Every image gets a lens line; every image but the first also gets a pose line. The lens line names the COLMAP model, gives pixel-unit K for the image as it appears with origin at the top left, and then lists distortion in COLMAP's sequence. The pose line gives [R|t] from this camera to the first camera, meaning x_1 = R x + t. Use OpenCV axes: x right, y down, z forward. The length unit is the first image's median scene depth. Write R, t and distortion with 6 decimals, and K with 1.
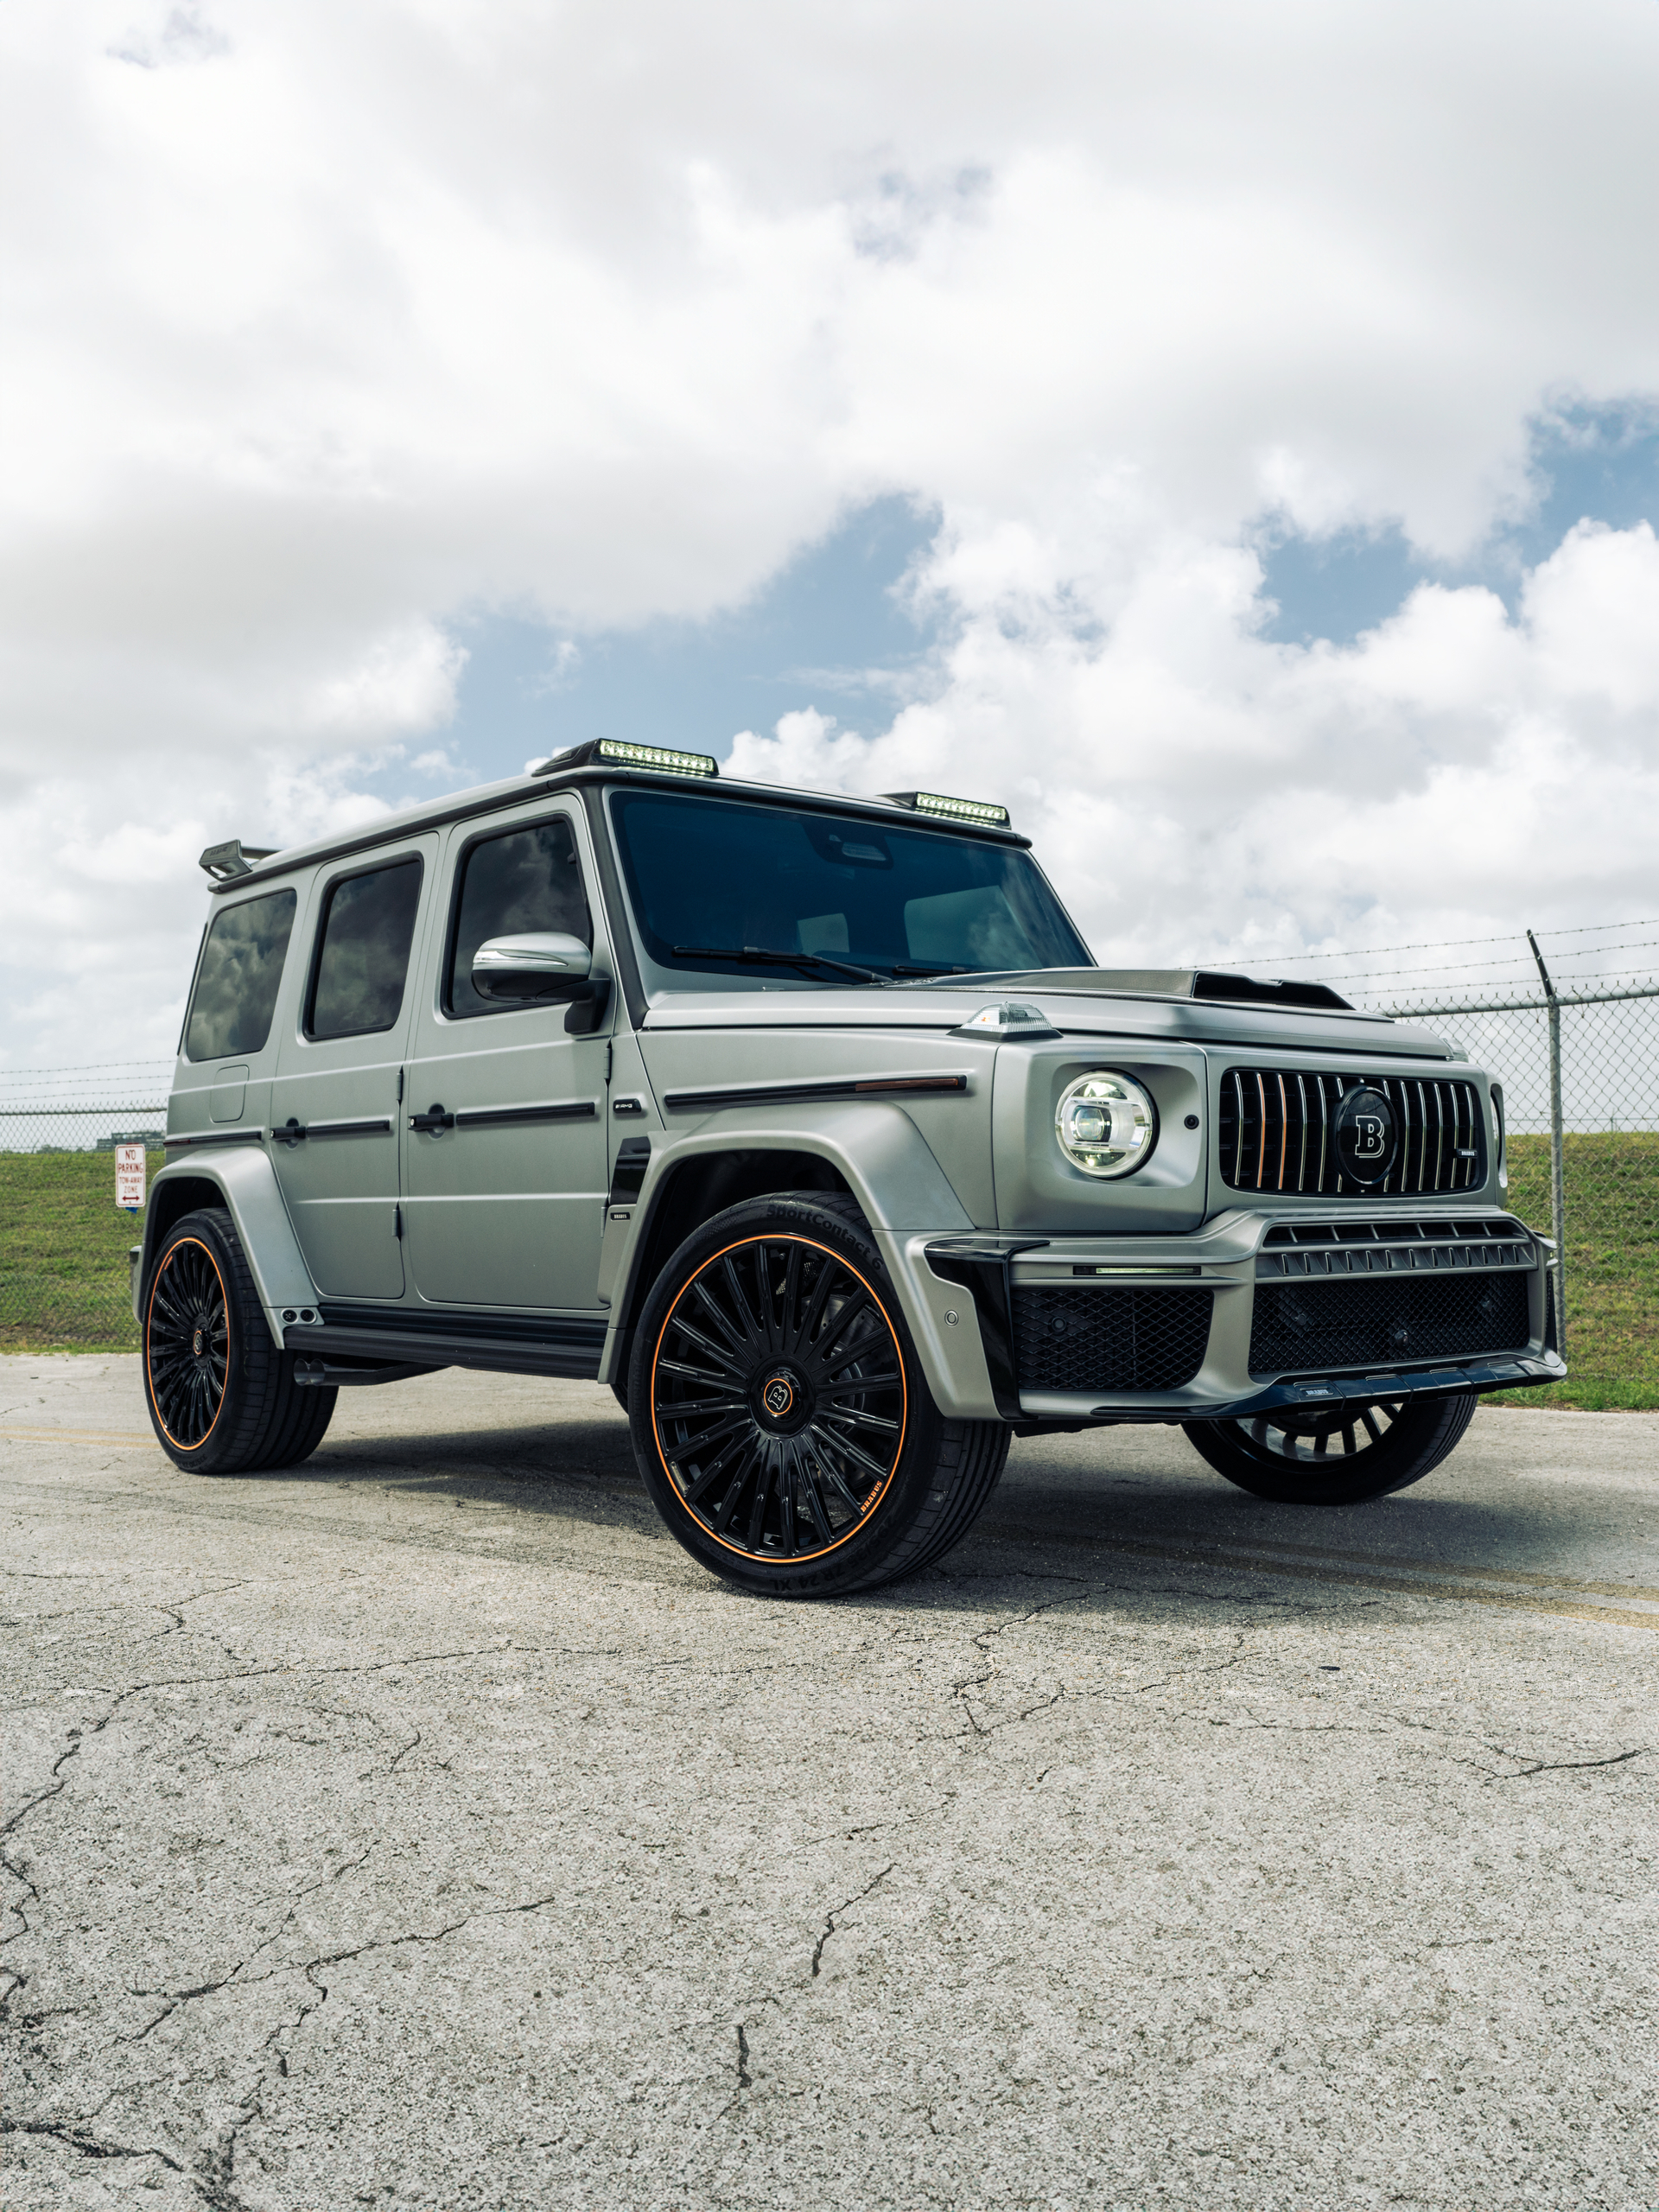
lens RADIAL K [[1796.5, 0, 829.5], [0, 1796.5, 1106.0], [0, 0, 1]] dist [-0.003908, -0.002144]
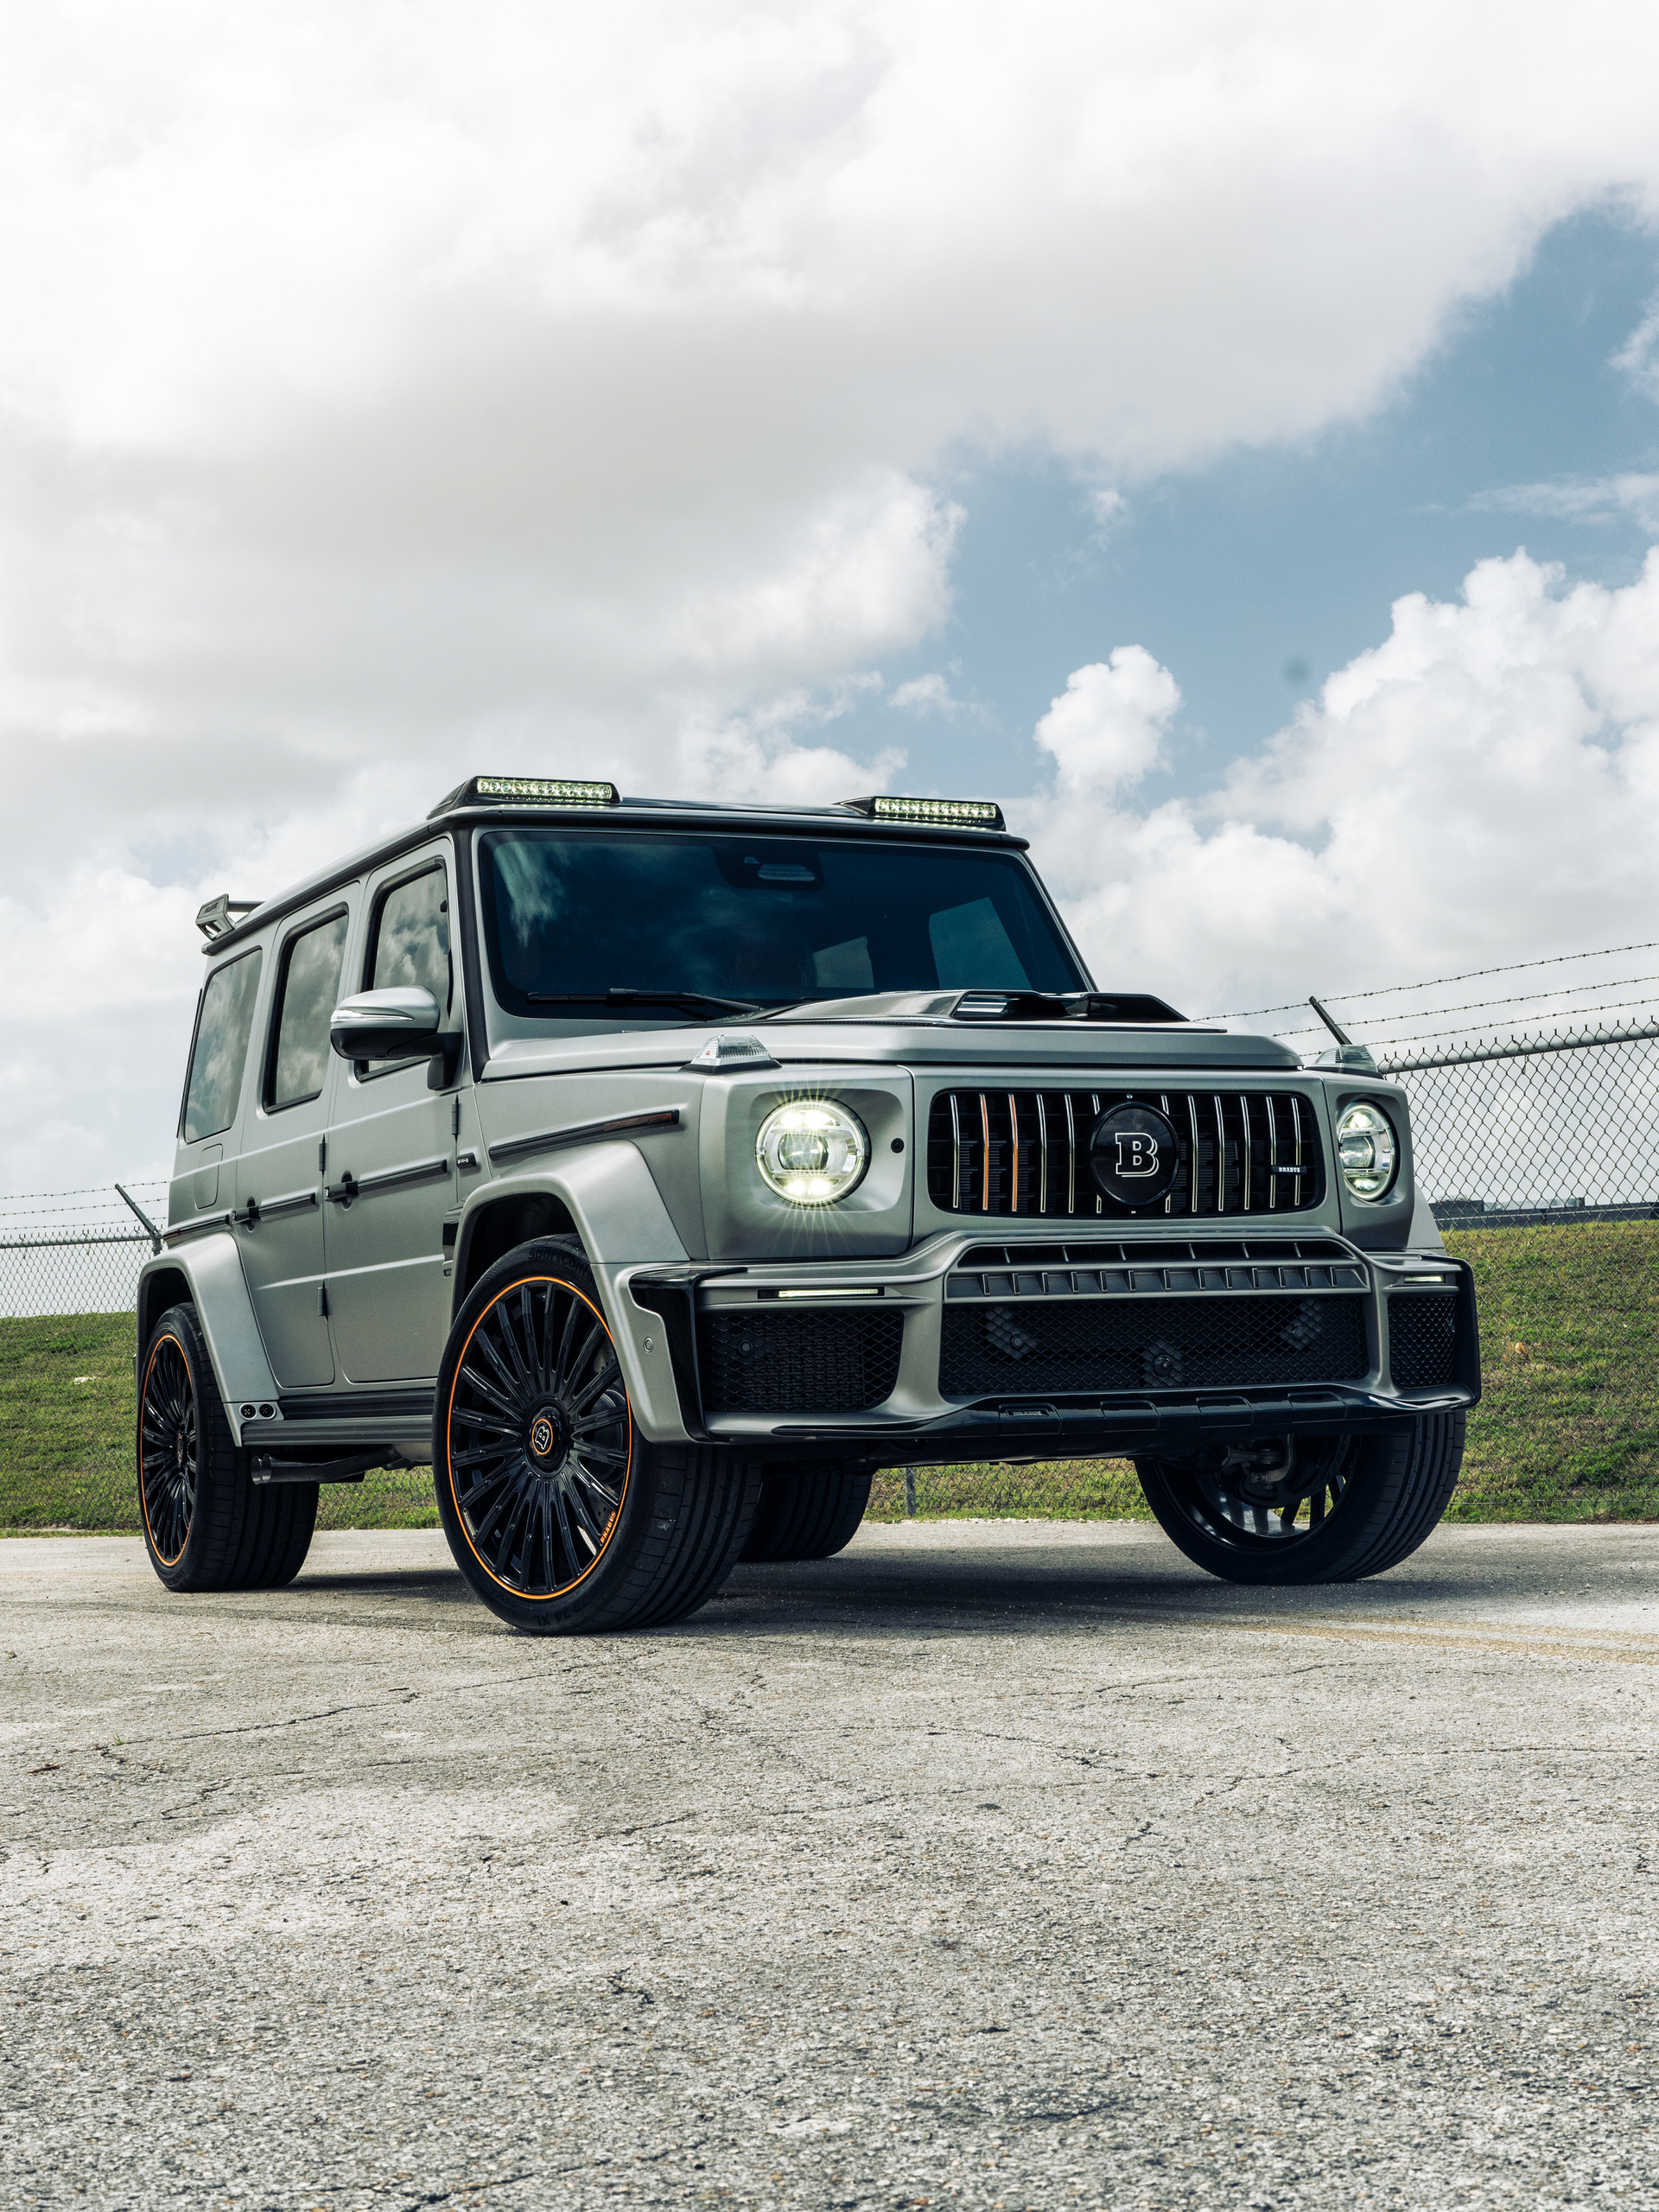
lens RADIAL K [[2816.7, 0, 828.4], [0, 2816.7, 1149.7], [0, 0, 1]] dist [0.023651, -0.000076]
pose [[0.968095, -0.044355, -0.246627, 0.511031], [0.038921, 0.998881, -0.026866, 0.048158], [0.247542, 0.016410, 0.968738, -0.484470]]
